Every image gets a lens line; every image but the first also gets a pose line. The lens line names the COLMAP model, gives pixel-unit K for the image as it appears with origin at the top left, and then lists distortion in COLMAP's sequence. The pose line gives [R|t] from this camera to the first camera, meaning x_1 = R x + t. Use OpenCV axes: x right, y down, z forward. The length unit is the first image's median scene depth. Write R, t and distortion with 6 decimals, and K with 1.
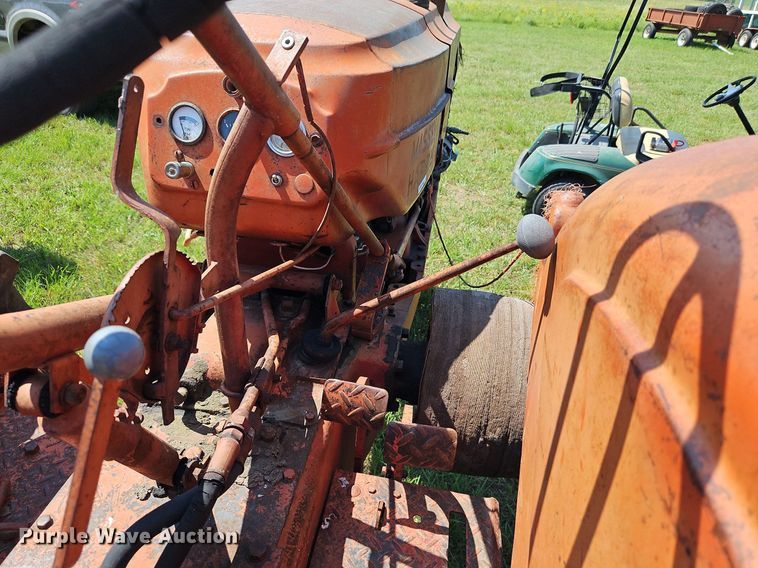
lens RADIAL K [[513.6, 0, 373.4], [0, 513.6, 286.6], [0, 0, 1]] dist [0.061645, -0.051205]
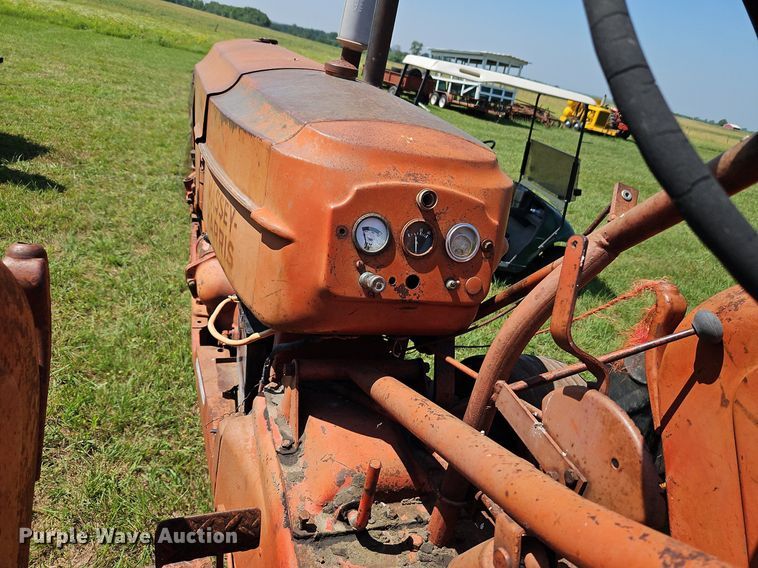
lens RADIAL K [[513.6, 0, 371.3], [0, 513.6, 287.8], [0, 0, 1]] dist [0.061645, -0.051205]
pose [[0.886783, -0.075827, 0.455923, -0.731511], [0.100496, 0.994483, -0.030070, -0.167048], [-0.451127, 0.072484, 0.889511, 0.133886]]
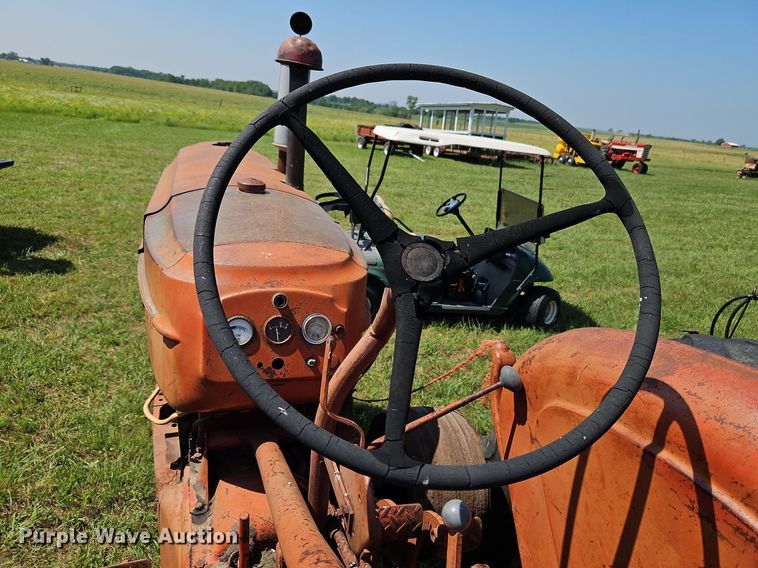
lens RADIAL K [[513.6, 0, 372.6], [0, 513.6, 277.0], [0, 0, 1]] dist [0.061645, -0.051205]
pose [[0.890361, -0.104880, 0.443010, -0.554078], [0.187127, 0.971409, -0.146112, -0.178414], [-0.415020, 0.212992, 0.884530, -0.257518]]
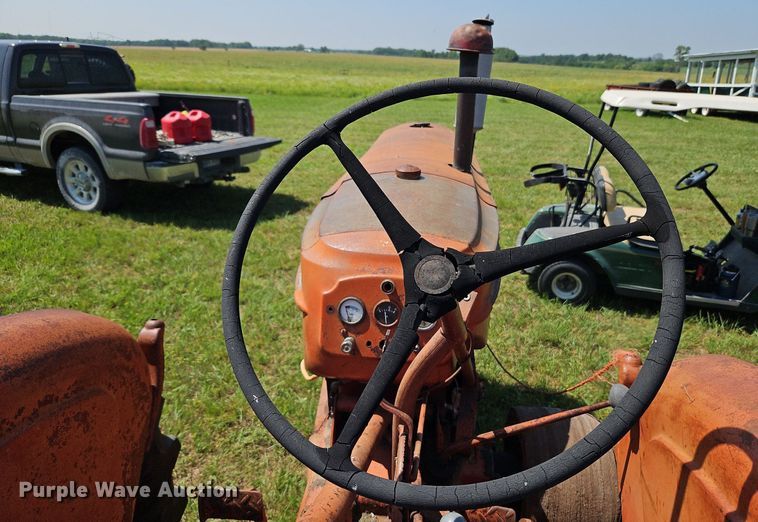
lens RADIAL K [[515.1, 0, 380.9], [0, 515.1, 243.0], [0, 0, 1]] dist [0.047873, -0.041379]
pose [[0.998388, -0.045407, 0.034044, -0.287060], [0.051311, 0.978528, -0.199627, -0.190414], [-0.024248, 0.201052, 0.979280, -0.380925]]
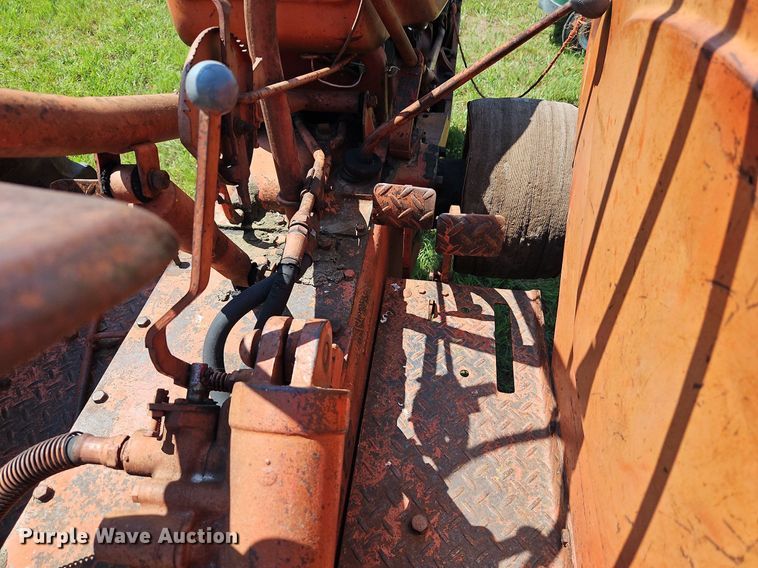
lens RADIAL K [[513.6, 0, 377.2], [0, 513.6, 286.8], [0, 0, 1]] dist [0.061645, -0.051205]
pose [[0.996405, -0.072558, -0.043723, -0.050647], [0.081306, 0.964014, 0.253115, 0.103521], [0.023784, -0.255760, 0.966448, -0.053206]]
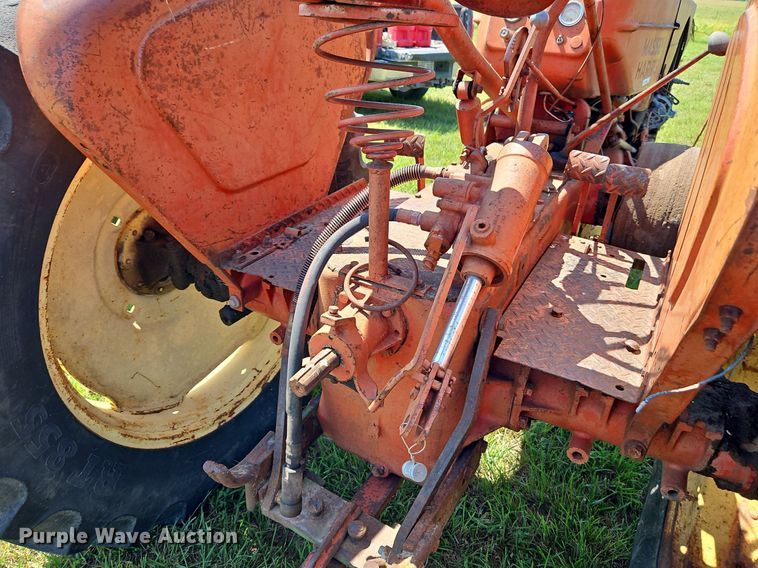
lens RADIAL K [[513.6, 0, 371.1], [0, 513.6, 295.5], [0, 0, 1]] dist [0.061645, -0.051205]
pose [[0.931740, 0.154131, -0.328792, -0.062553], [-0.166432, 0.986008, -0.009418, 0.702316], [0.322740, 0.063497, 0.944355, -0.753430]]
